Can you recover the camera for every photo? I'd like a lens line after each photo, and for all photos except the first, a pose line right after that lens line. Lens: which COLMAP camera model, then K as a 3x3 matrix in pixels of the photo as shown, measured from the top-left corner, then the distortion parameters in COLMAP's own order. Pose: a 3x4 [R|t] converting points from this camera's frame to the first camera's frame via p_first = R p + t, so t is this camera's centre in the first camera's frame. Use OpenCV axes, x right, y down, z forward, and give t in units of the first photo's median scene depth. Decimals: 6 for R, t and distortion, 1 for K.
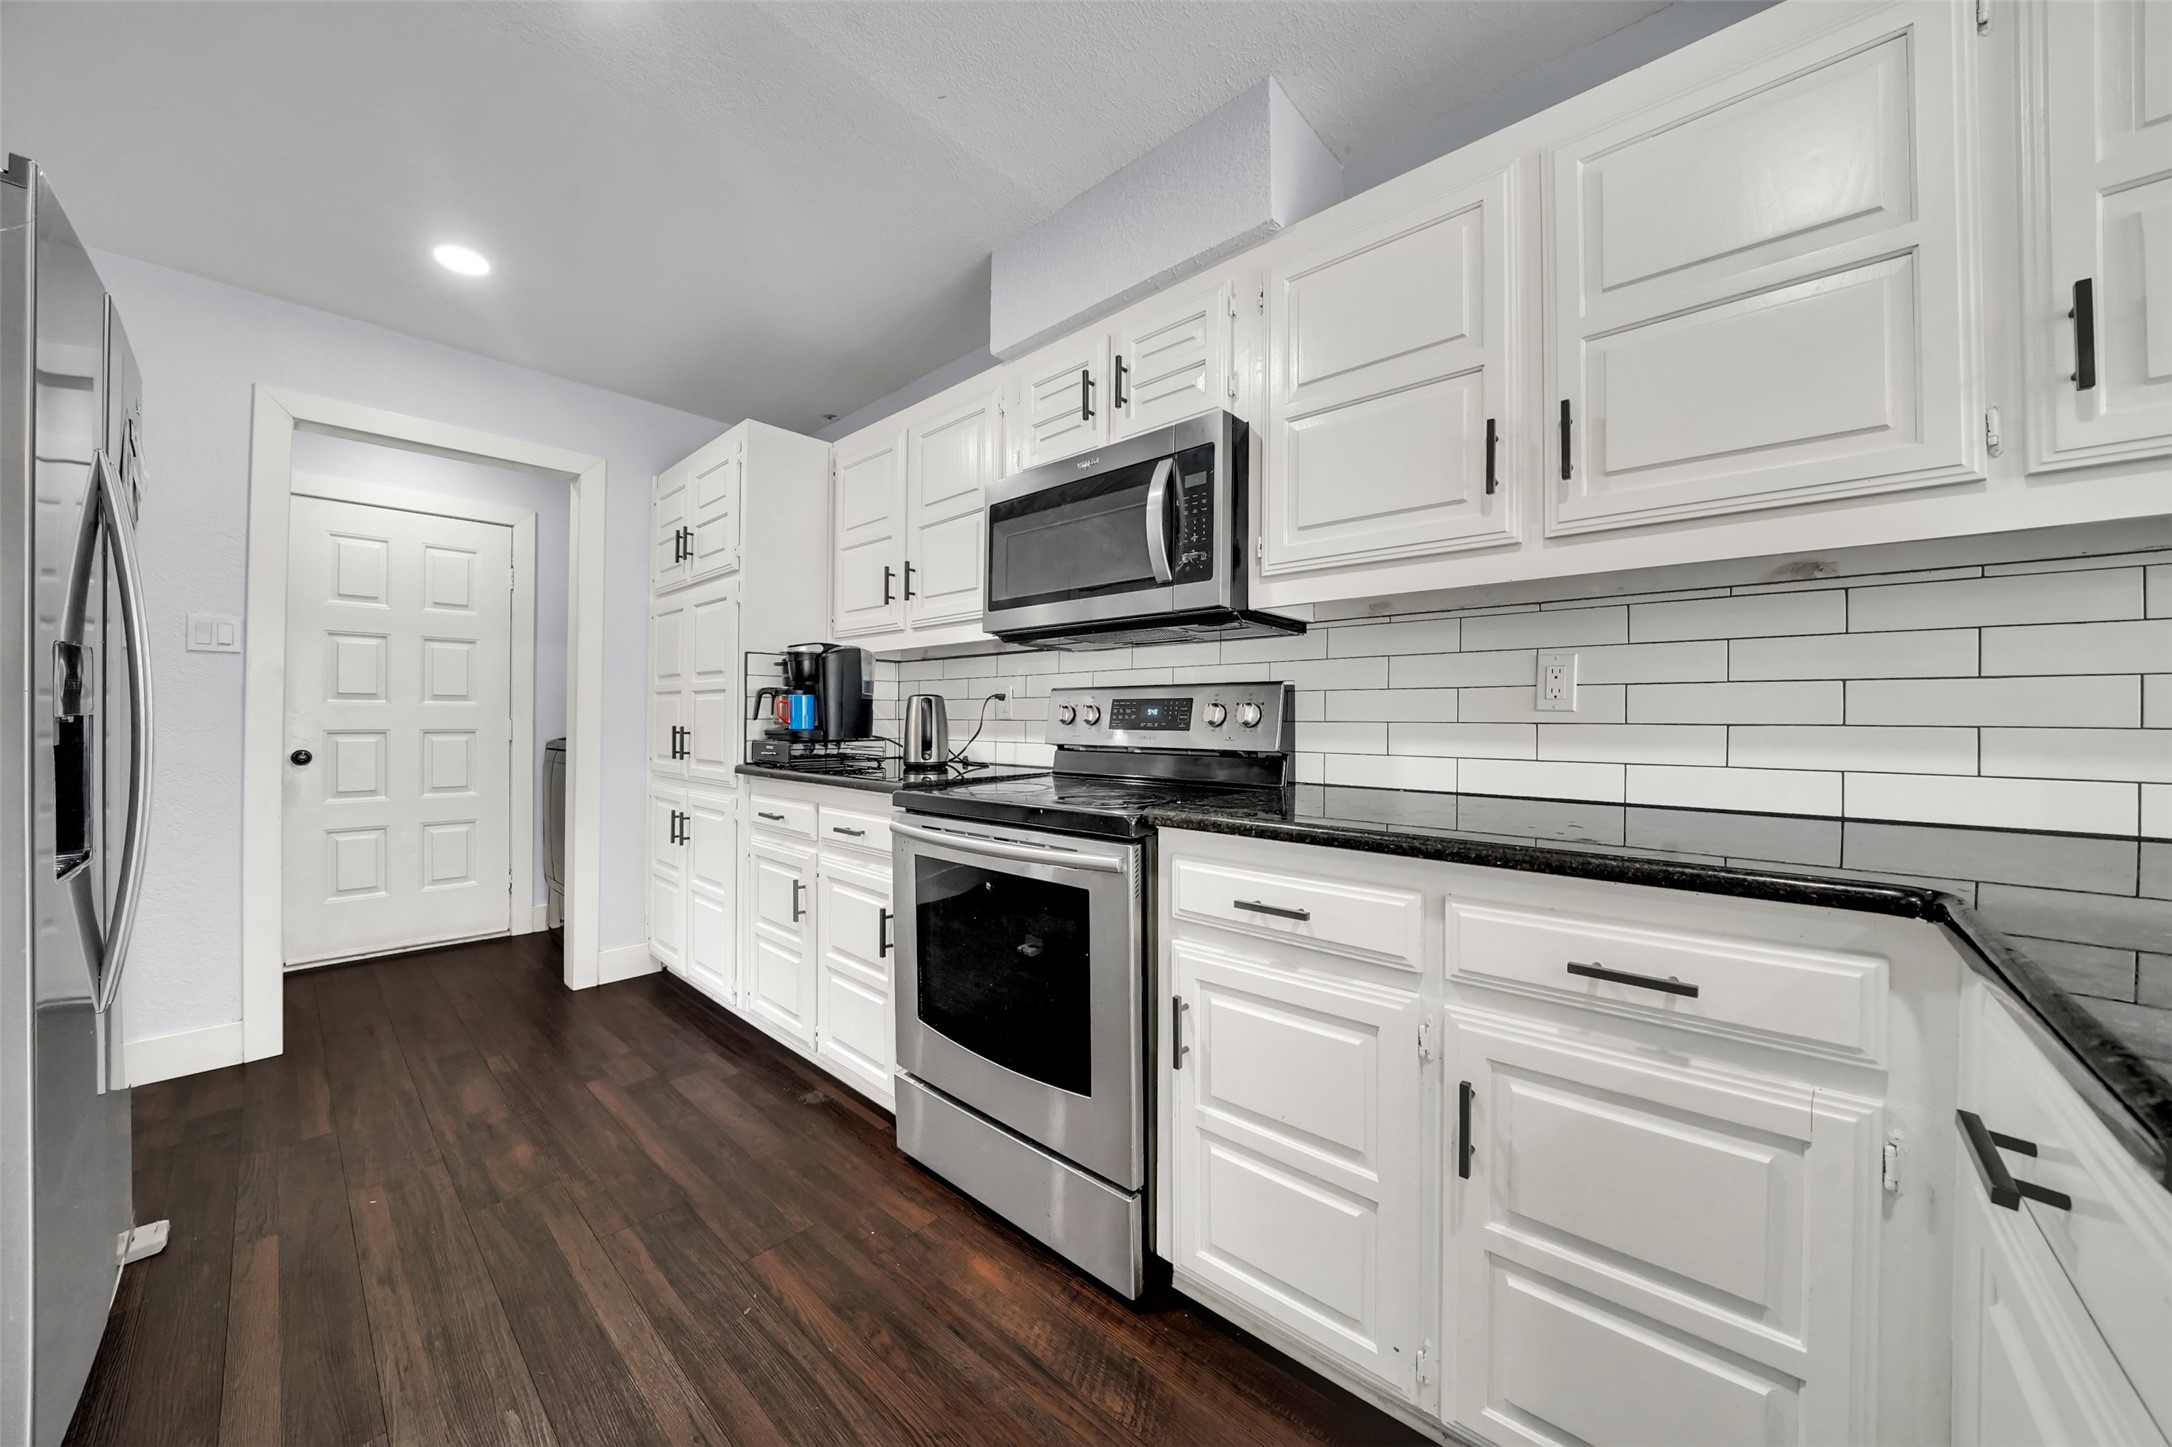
lens RADIAL K [[757.3, 0, 1080.2], [0, 757.3, 727.2], [0, 0, 1]] dist [-0.025151, -0.000006]
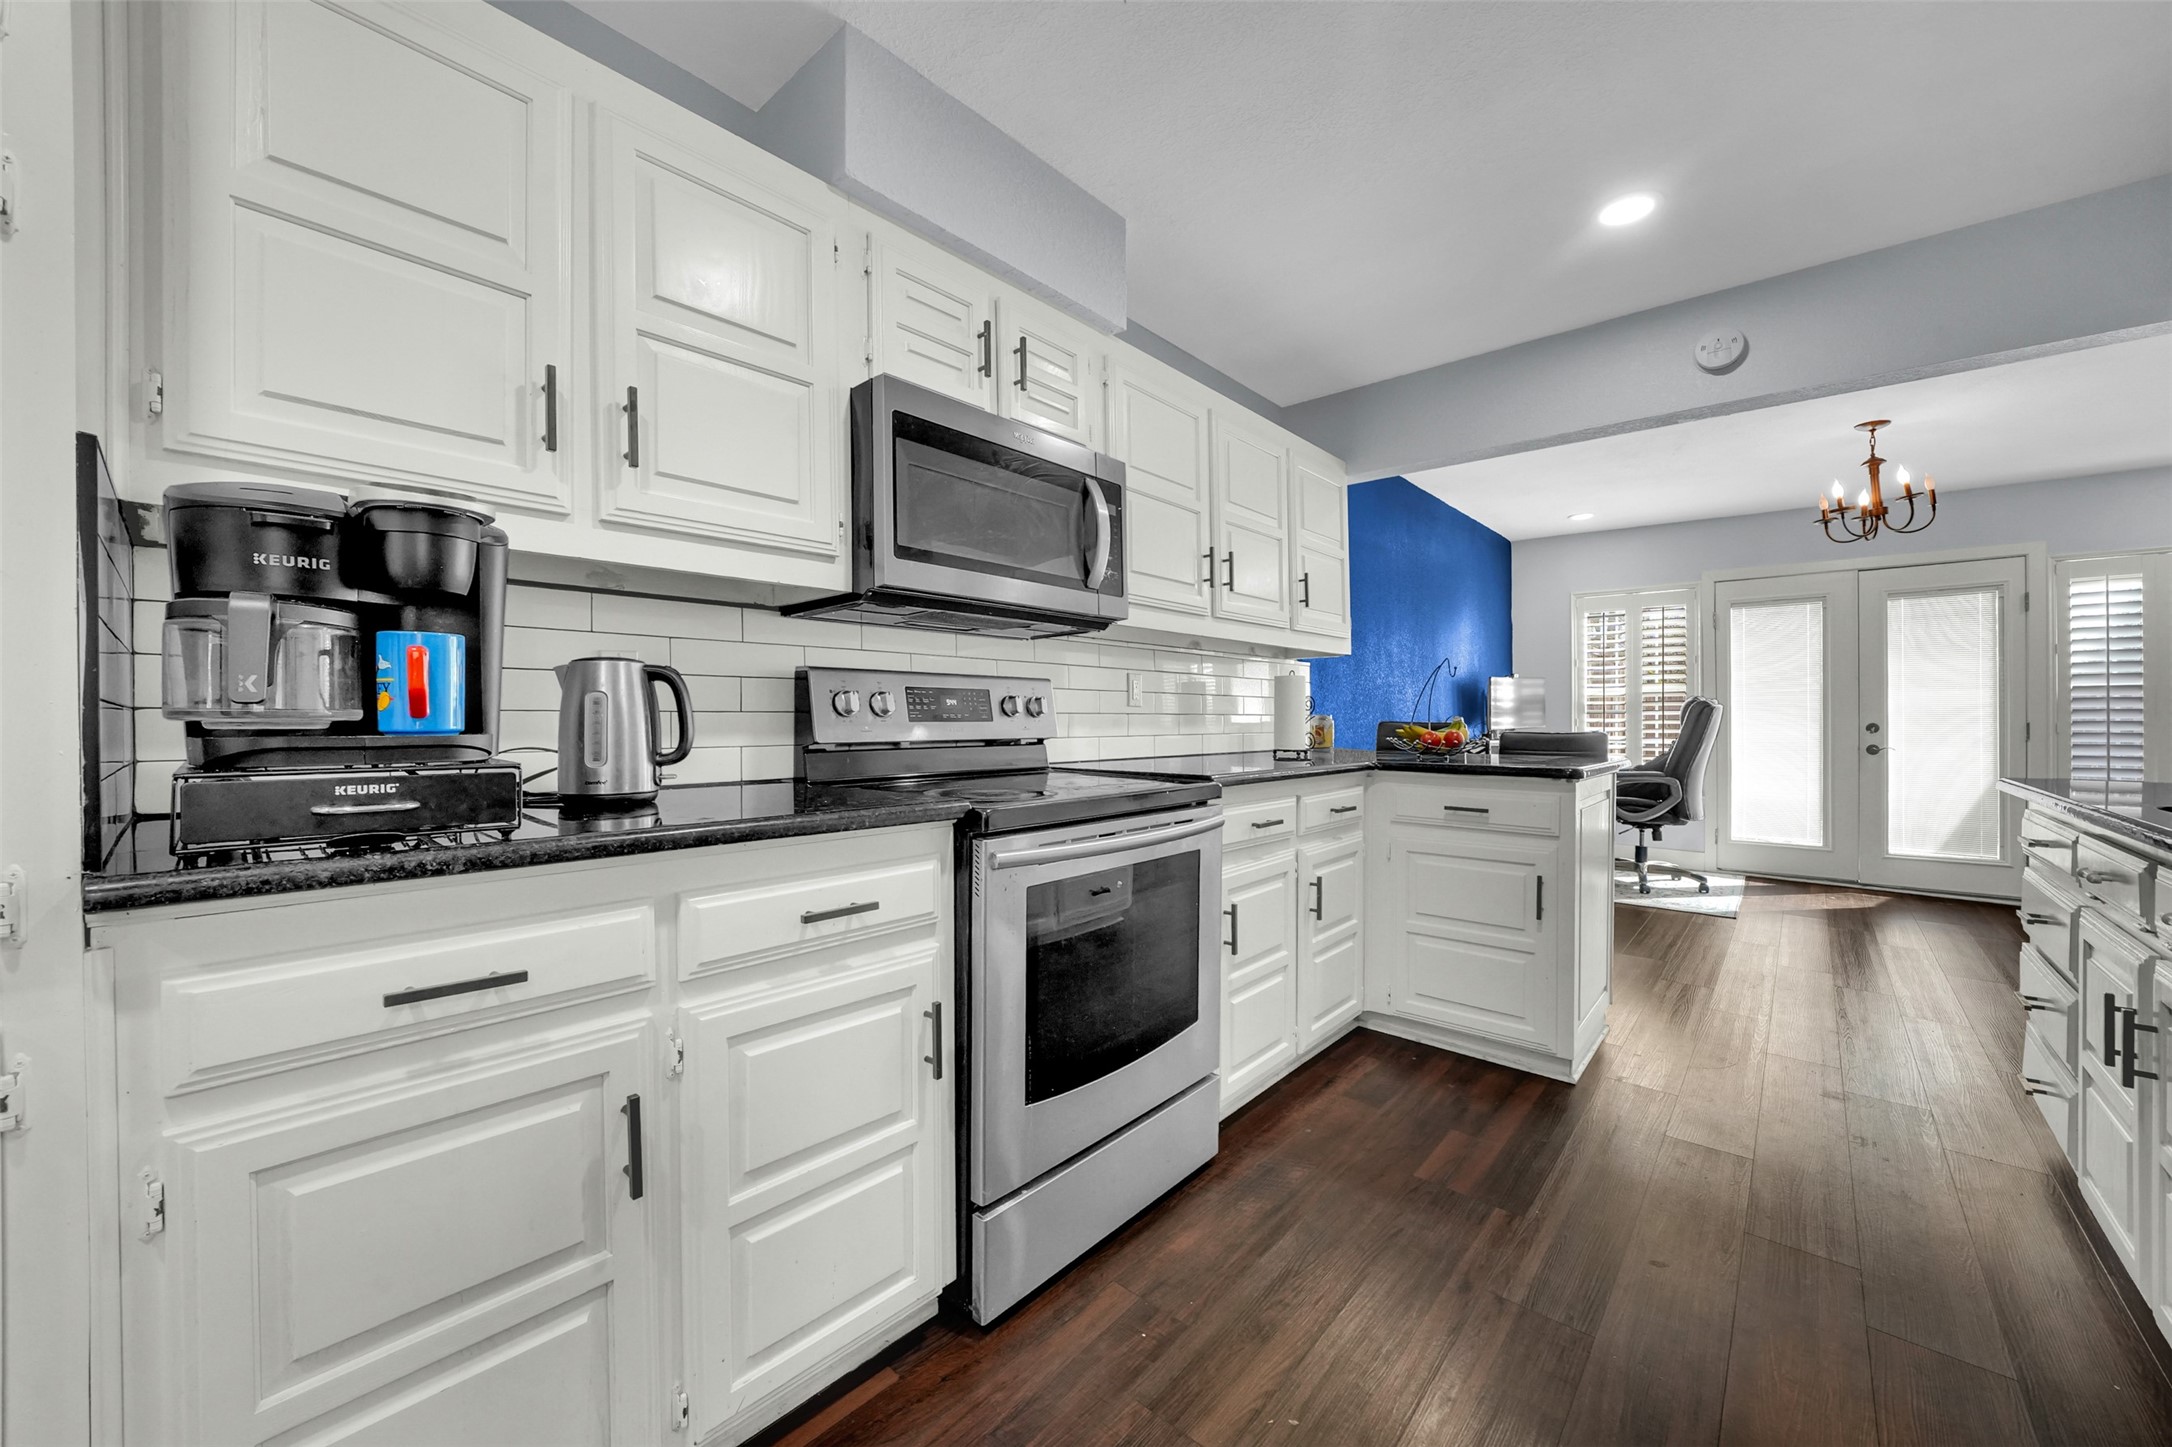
lens RADIAL K [[804.6, 0, 1086.0], [0, 804.6, 723.5], [0, 0, 1]] dist [-0.013303, -0.000027]
pose [[-0.008455, -0.015144, 0.999850, -0.551508], [0.001958, 0.999883, 0.015161, -0.005353], [-0.999962, 0.002086, -0.008425, 0.513994]]
